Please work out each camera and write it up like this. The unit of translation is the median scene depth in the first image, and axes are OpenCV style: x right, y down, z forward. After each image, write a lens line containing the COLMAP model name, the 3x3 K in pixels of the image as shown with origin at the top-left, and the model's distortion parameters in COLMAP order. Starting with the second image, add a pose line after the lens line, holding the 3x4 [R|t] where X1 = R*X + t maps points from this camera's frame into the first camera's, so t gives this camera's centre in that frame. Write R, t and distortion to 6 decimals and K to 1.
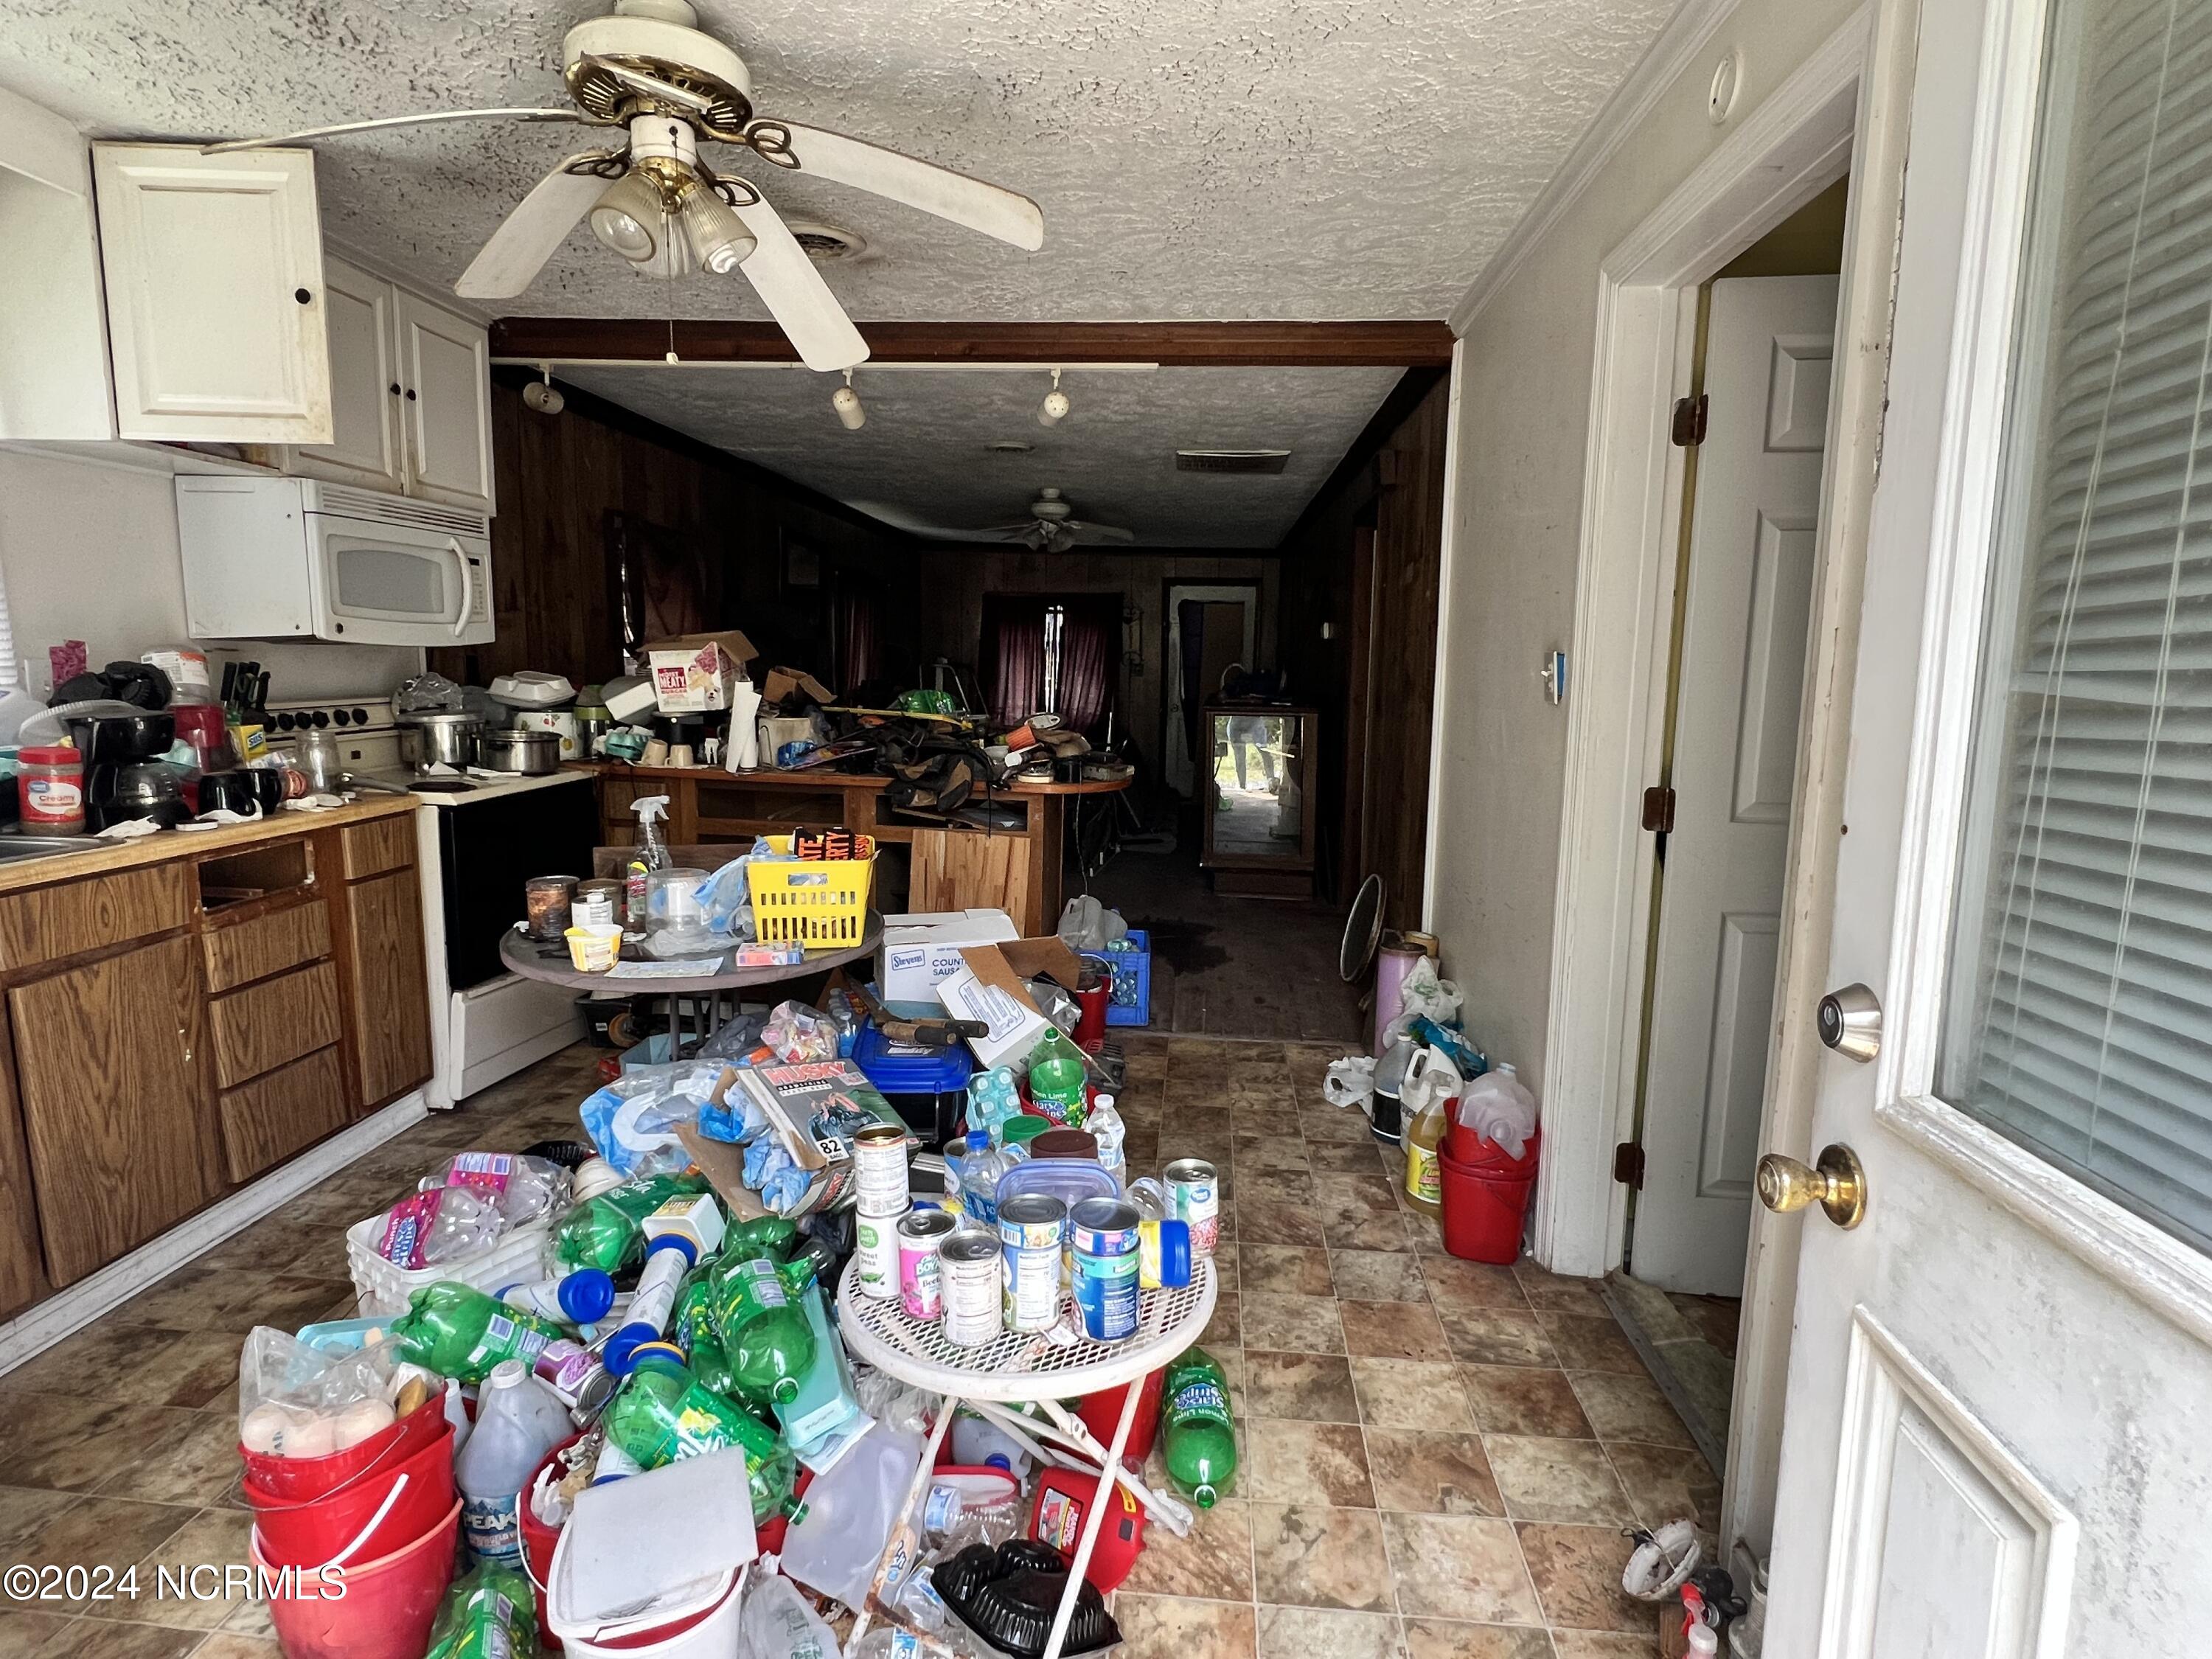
lens RADIAL K [[1139.5, 0, 1110.8], [0, 1139.5, 819.2], [0, 0, 1]] dist [0.003073, 0.000381]
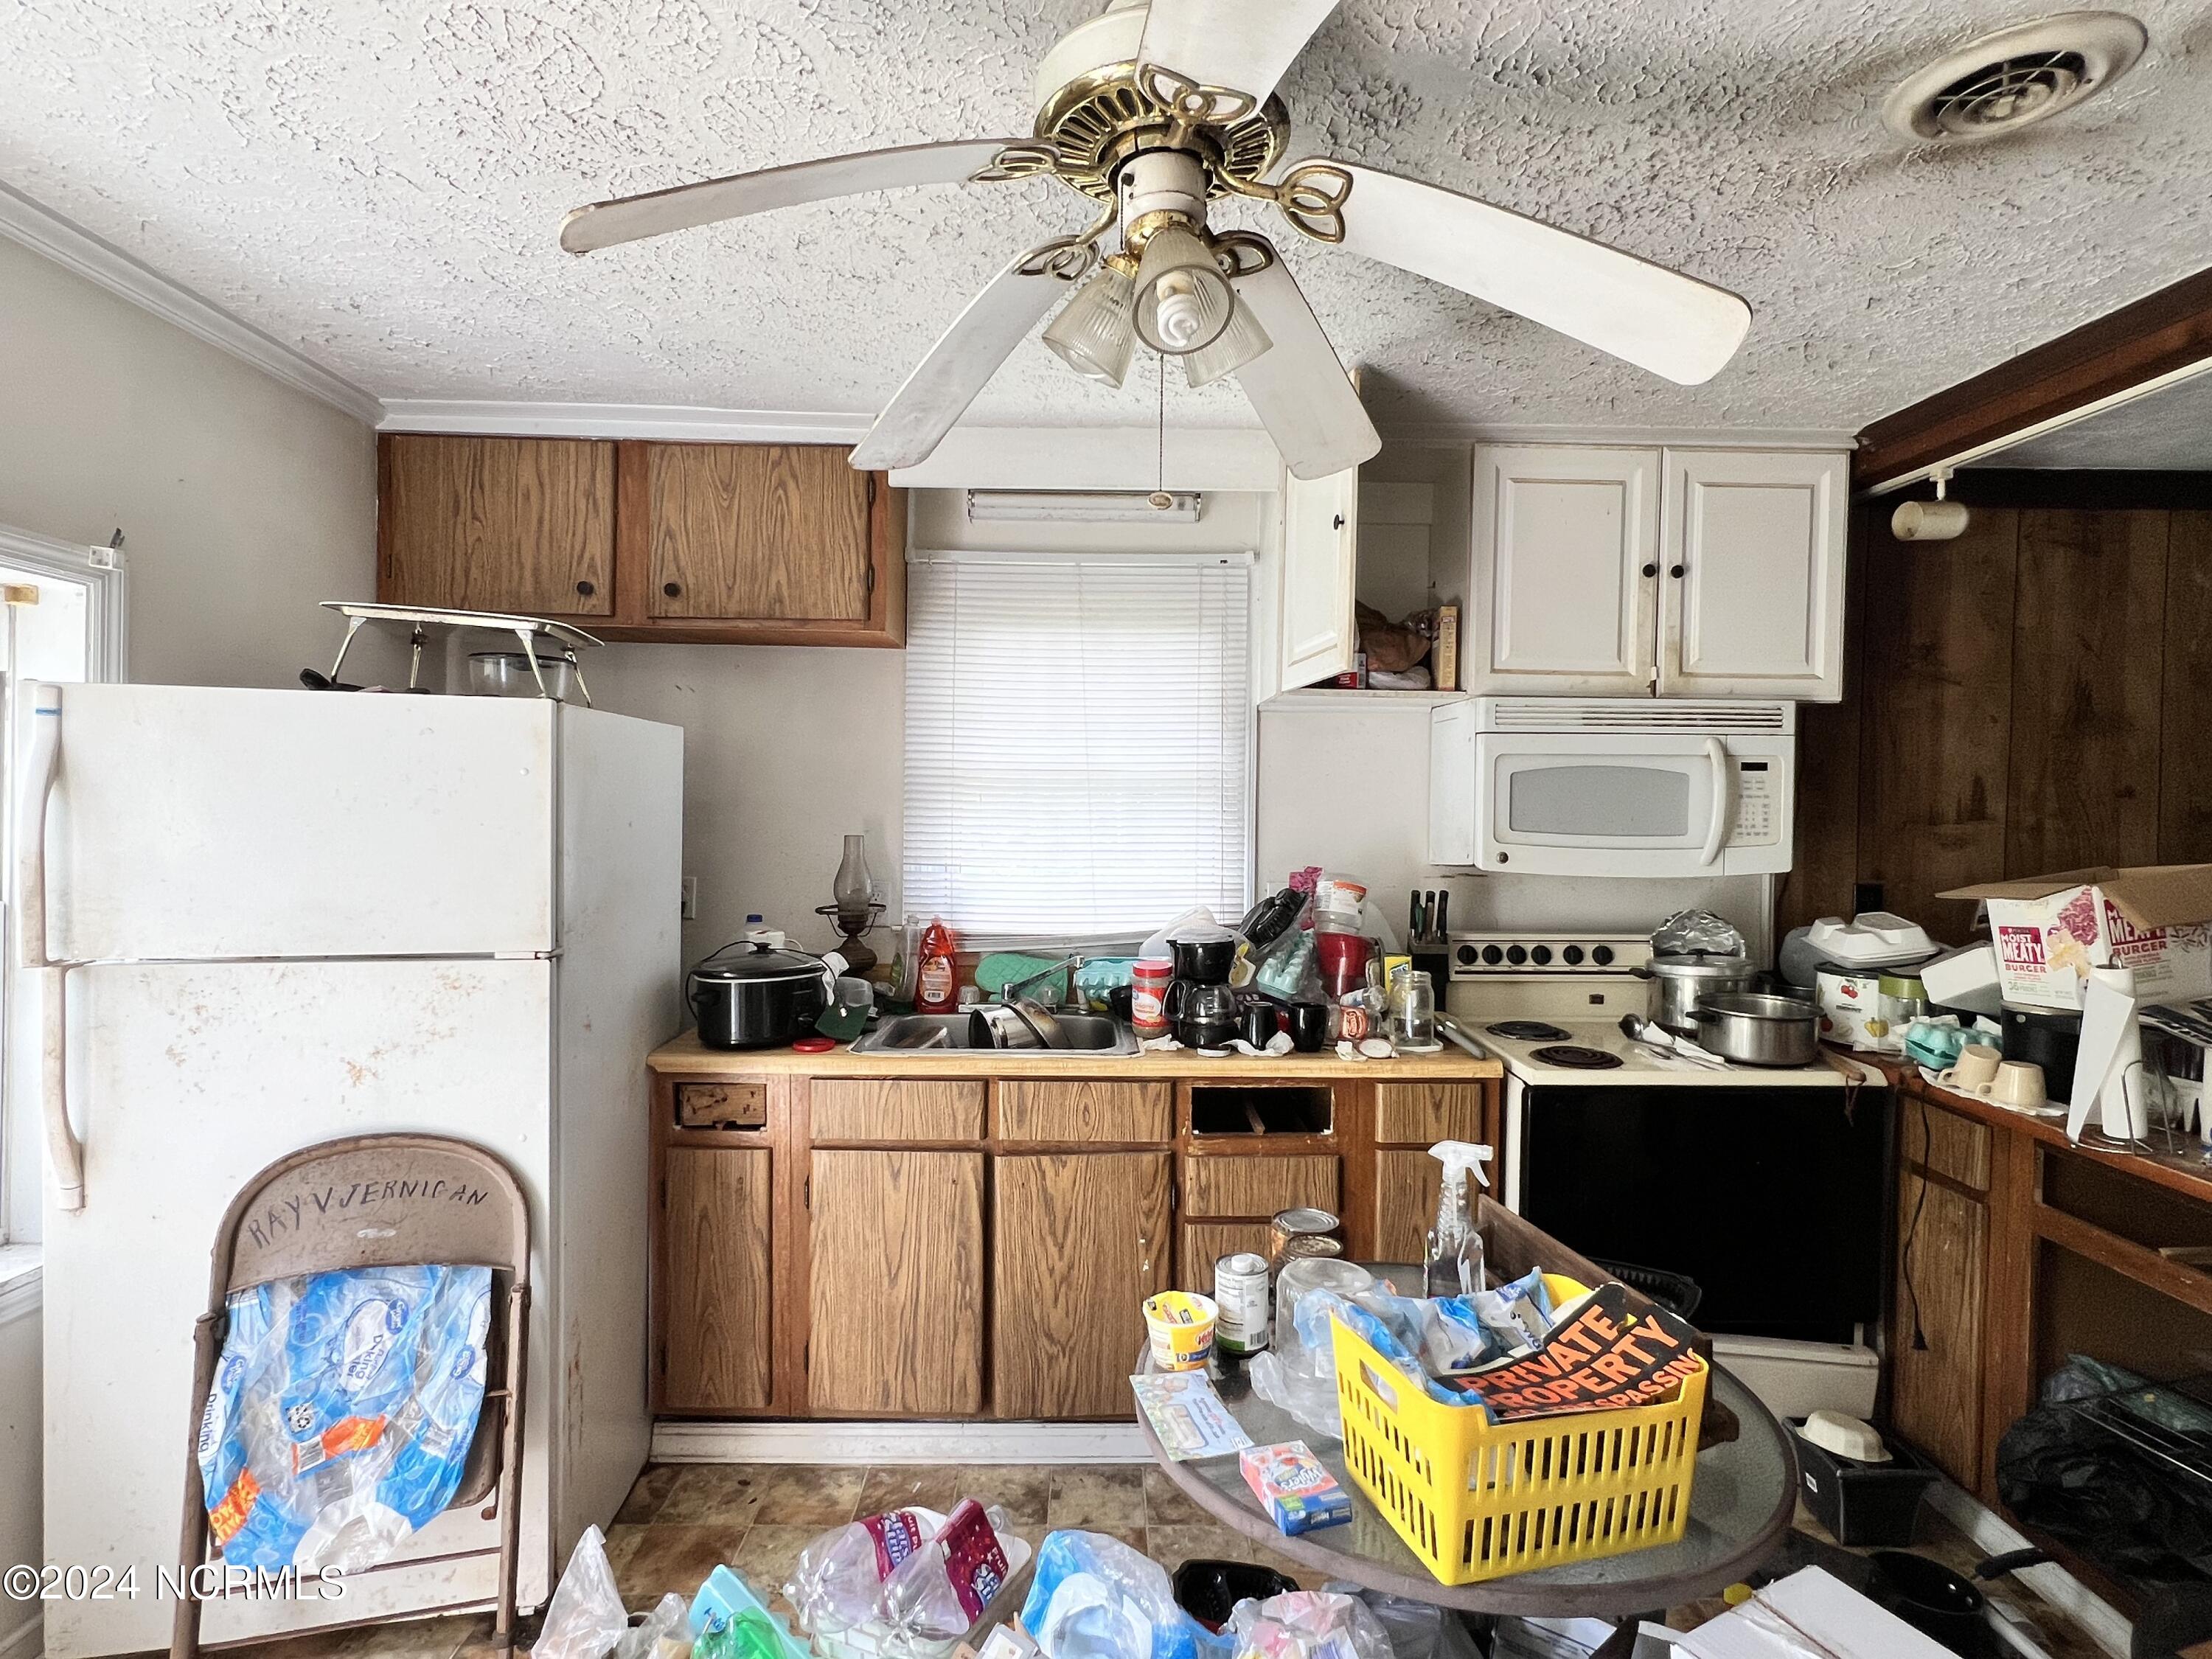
lens RADIAL K [[1139.5, 0, 1105.5], [0, 1139.5, 832.5], [0, 0, 1]] dist [0.003073, 0.000381]
pose [[0.086437, 0.002012, -0.996255, 0.158966], [-0.150801, 0.988502, -0.011088, -0.115317], [0.984778, 0.151194, 0.085747, 0.546017]]
